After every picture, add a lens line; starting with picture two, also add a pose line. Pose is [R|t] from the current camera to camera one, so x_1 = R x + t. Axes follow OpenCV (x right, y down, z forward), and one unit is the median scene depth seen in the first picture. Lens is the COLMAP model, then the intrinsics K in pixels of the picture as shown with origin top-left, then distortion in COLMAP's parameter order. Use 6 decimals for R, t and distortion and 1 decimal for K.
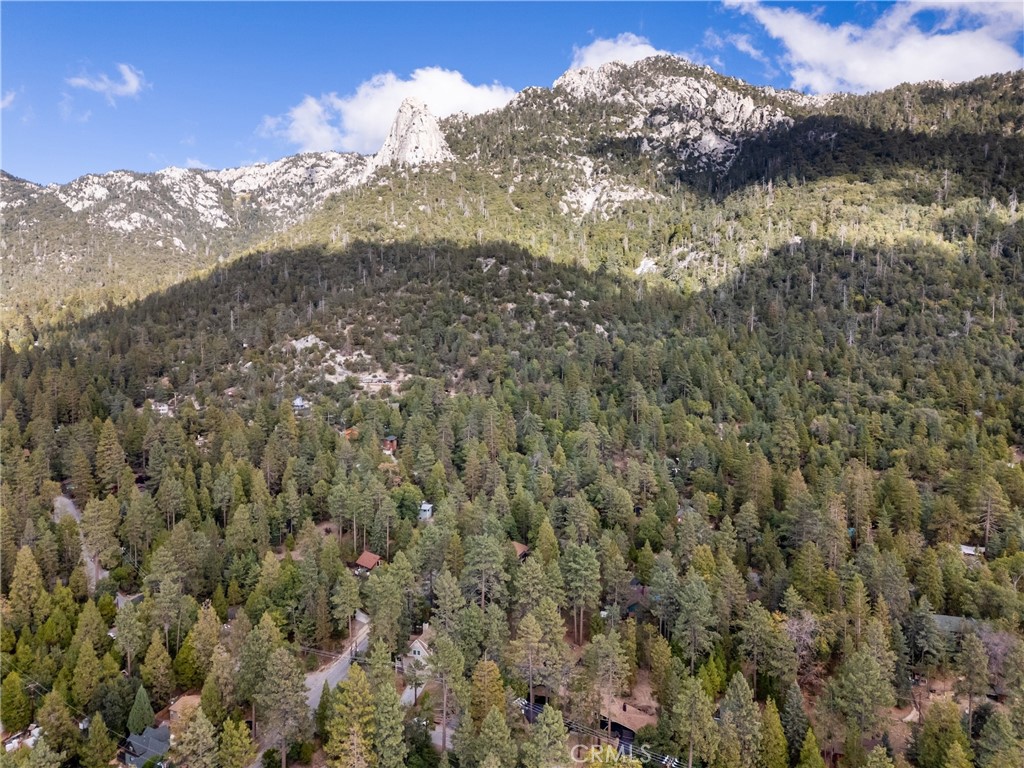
lens RADIAL K [[755.5, 0, 507.8], [0, 755.5, 384.7], [0, 0, 1]] dist [0.056268, -0.037917]
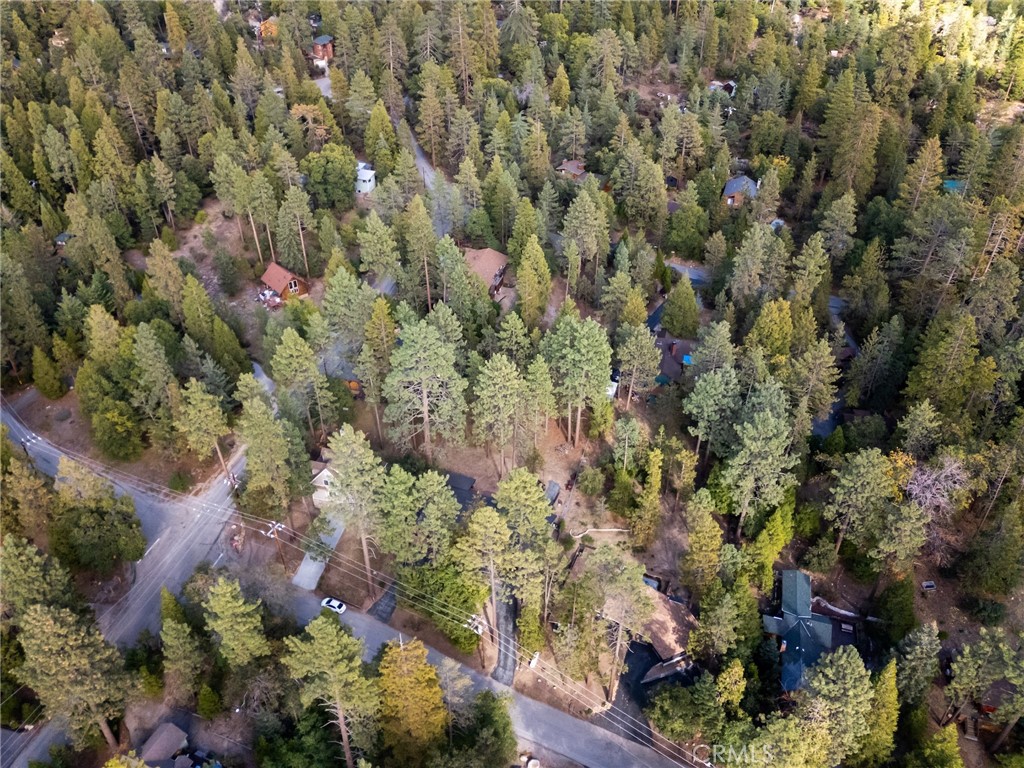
lens RADIAL K [[755.5, 0, 505.1], [0, 755.5, 385.3], [0, 0, 1]] dist [0.056268, -0.037917]
pose [[0.999991, 0.000759, -0.004147, 0.016001], [0.001558, 0.847514, 0.530770, -0.031231], [0.003917, -0.530772, 0.847506, 0.207810]]
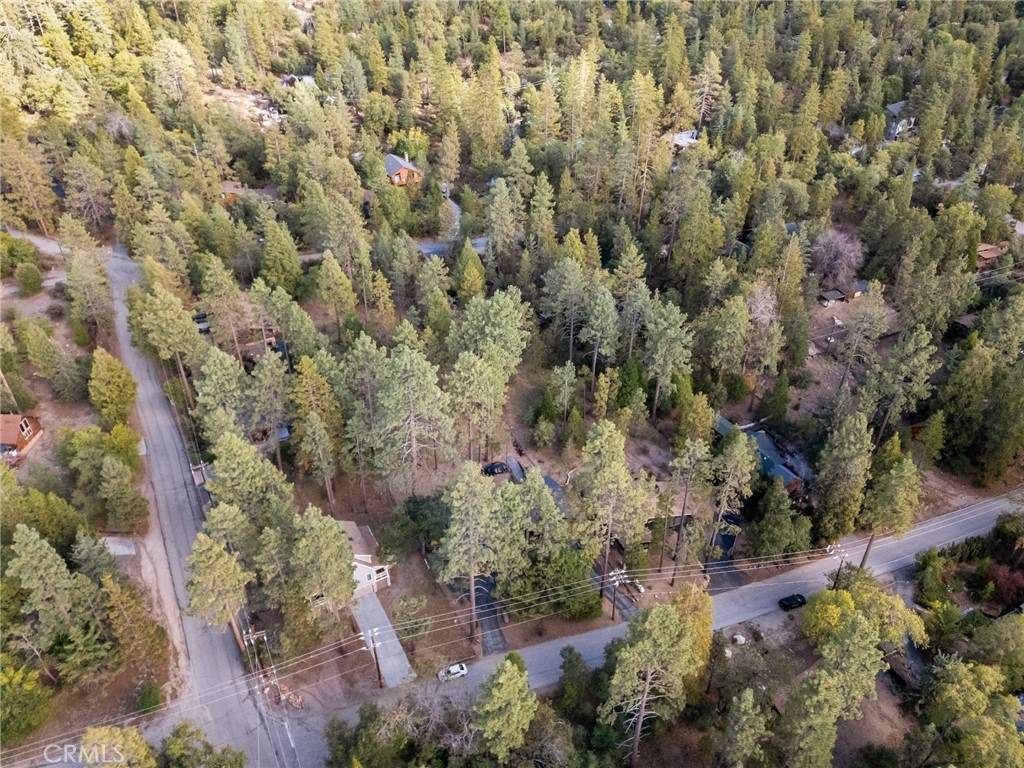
lens RADIAL K [[755.5, 0, 511.3], [0, 755.5, 385.3], [0, 0, 1]] dist [0.056268, -0.037917]
pose [[0.698542, -0.415660, 0.582466, -0.131304], [0.040450, 0.835625, 0.547809, -0.033138], [-0.714425, -0.359106, 0.600532, 0.264735]]
